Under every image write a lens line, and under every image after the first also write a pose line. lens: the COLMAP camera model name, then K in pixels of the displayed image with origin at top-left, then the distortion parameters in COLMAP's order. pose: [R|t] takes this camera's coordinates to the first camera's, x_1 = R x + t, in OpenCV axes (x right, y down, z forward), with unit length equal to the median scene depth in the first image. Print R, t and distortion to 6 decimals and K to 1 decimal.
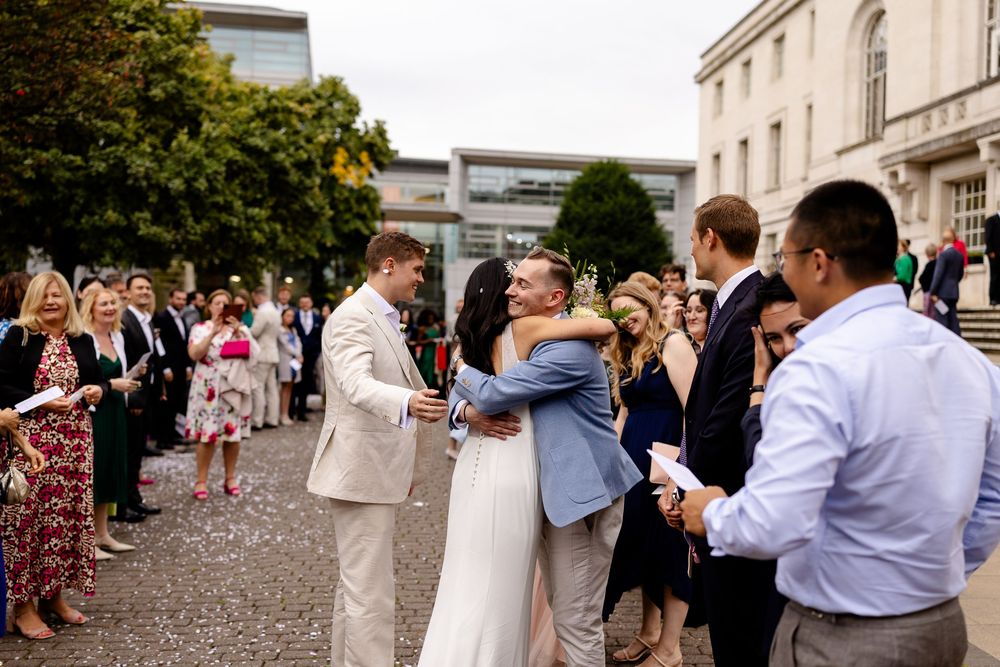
lens RADIAL K [[967.2, 0, 500.0], [0, 967.2, 333.5], [0, 0, 1]] dist [-0.001324, -0.000021]
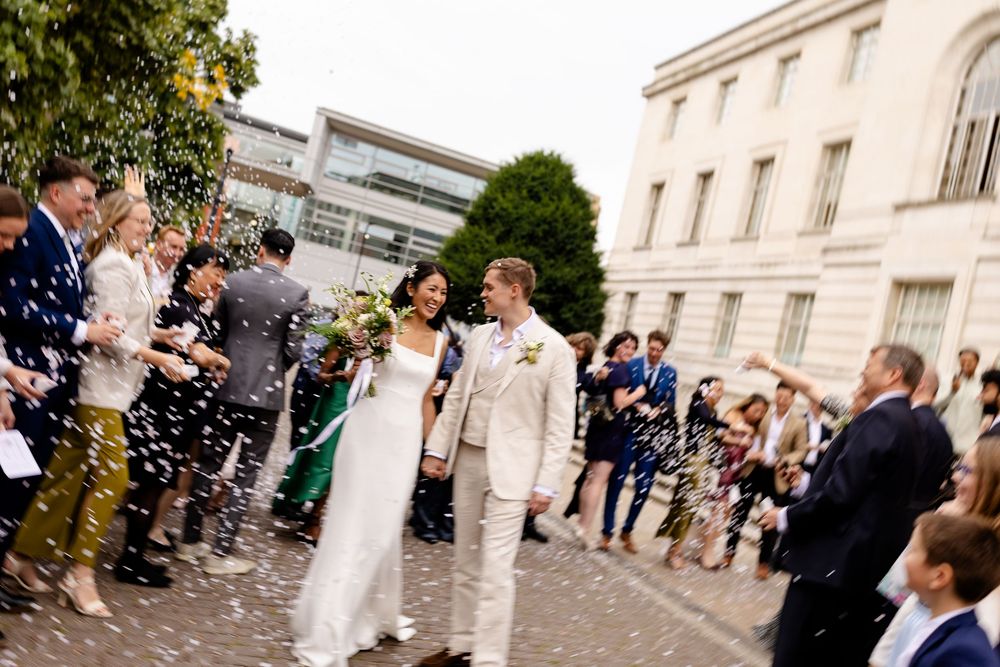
lens RADIAL K [[967.2, 0, 500.0], [0, 967.2, 333.5], [0, 0, 1]] dist [-0.001324, -0.000021]
pose [[0.955640, 0.210320, 0.206196, -0.046630], [-0.205860, 0.977632, -0.043104, 0.000332], [-0.210650, -0.001256, 0.977561, 0.236559]]
